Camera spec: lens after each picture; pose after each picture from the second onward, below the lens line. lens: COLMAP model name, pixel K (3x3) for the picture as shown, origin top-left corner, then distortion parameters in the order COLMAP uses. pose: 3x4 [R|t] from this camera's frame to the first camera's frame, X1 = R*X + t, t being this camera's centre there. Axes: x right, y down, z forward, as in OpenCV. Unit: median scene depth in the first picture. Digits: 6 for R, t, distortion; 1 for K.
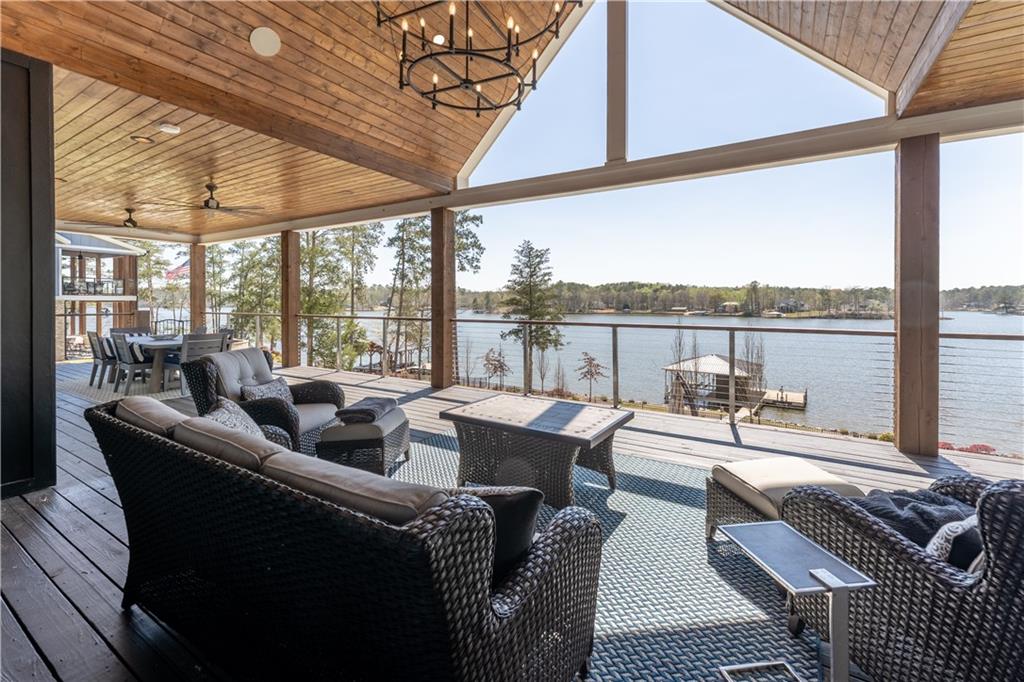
lens RADIAL K [[432.3, 0, 503.1], [0, 432.3, 314.9], [0, 0, 1]] dist [0.011891, -0.000090]
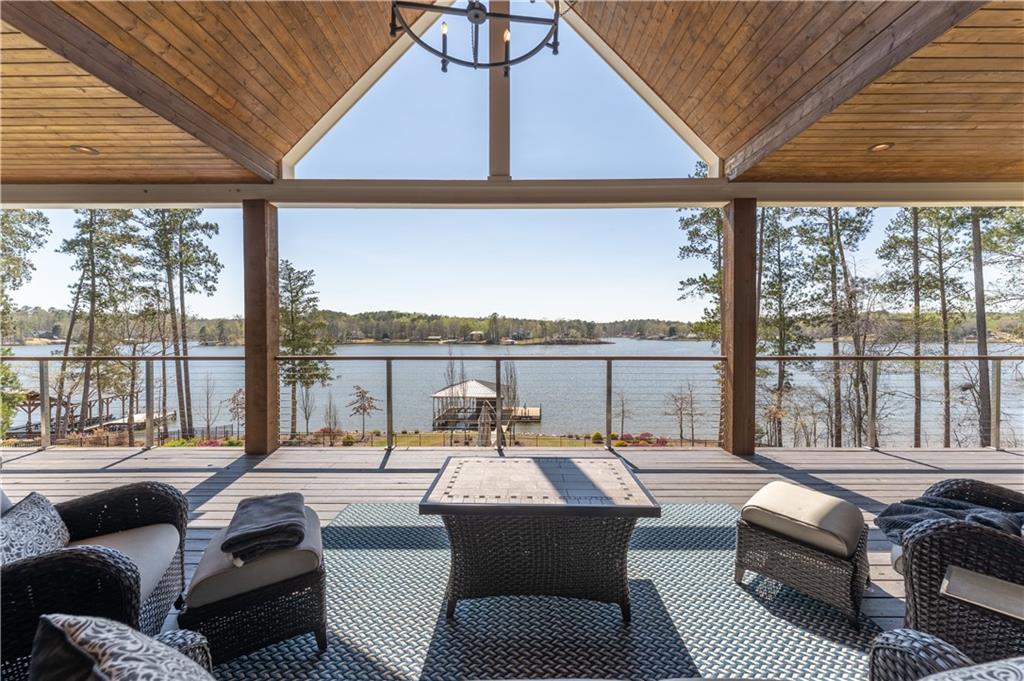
lens RADIAL K [[440.7, 0, 502.5], [0, 440.7, 344.8], [0, 0, 1]] dist [0.009722, 0.000091]
pose [[0.855908, -0.017971, 0.516815, -0.030292], [0.017561, 0.999830, 0.005683, -0.001339], [-0.516829, 0.004212, 0.856078, 0.029201]]
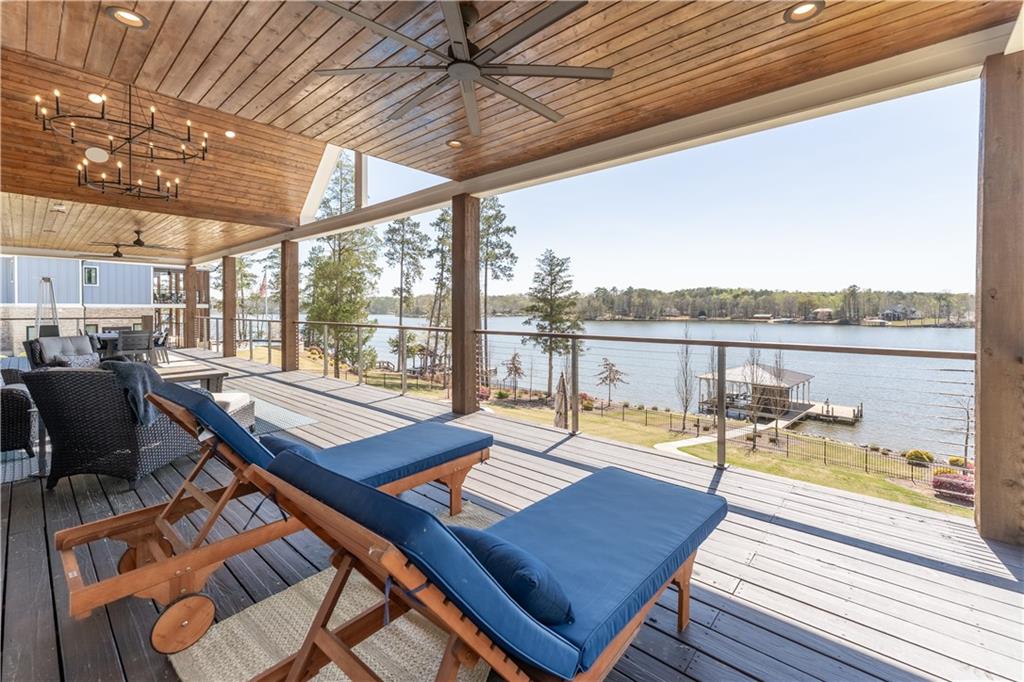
lens RADIAL K [[432.3, 0, 496.9], [0, 432.3, 313.0], [0, 0, 1]] dist [0.011891, -0.000090]
pose [[0.983102, 0.000024, -0.183058, 0.127328], [-0.003812, 0.999786, -0.020337, 0.001799], [0.183018, 0.020691, 0.982892, -0.037966]]
